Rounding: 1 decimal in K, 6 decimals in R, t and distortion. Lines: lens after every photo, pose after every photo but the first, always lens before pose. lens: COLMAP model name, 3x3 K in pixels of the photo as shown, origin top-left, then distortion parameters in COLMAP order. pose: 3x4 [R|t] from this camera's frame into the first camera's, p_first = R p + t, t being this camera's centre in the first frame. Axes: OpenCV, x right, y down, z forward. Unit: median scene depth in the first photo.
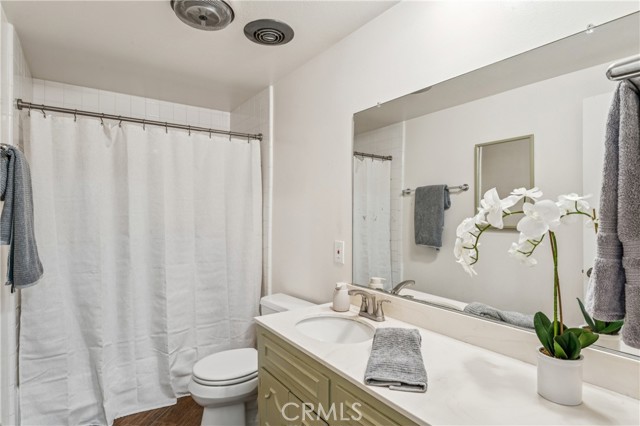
lens RADIAL K [[343.2, 0, 316.8], [0, 343.2, 215.1], [0, 0, 1]] dist [0.003244, -0.001661]
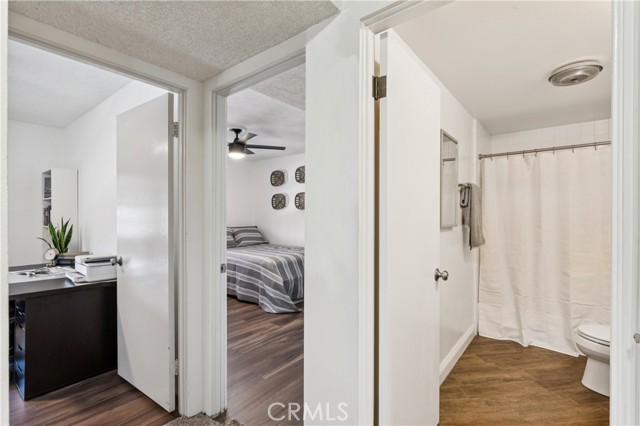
lens RADIAL K [[293.8, 0, 321.1], [0, 293.8, 215.1], [0, 0, 1]] dist [-0.004778, 0.002181]
pose [[0.279941, 0.004158, -0.960008, 0.420336], [-0.001861, 0.999991, 0.003789, 0.000214], [0.960015, 0.000726, 0.279946, -0.283623]]
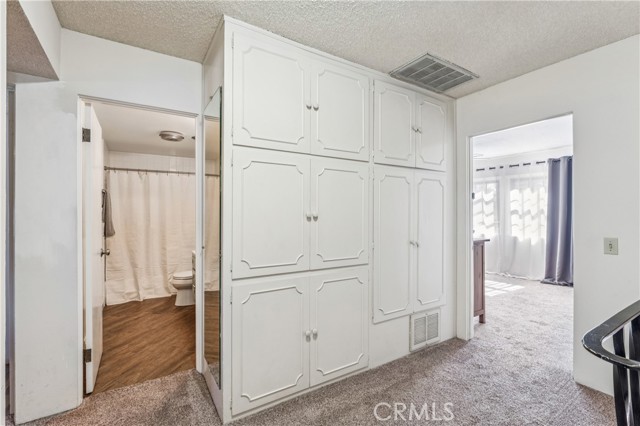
lens RADIAL K [[293.8, 0, 323.8], [0, 293.8, 213.8], [0, 0, 1]] dist [-0.004778, 0.002181]
pose [[0.999348, 0.000241, -0.036101, 0.709773], [-0.000145, 0.999996, 0.002649, 0.001639], [0.036102, -0.002642, 0.999345, -0.954556]]
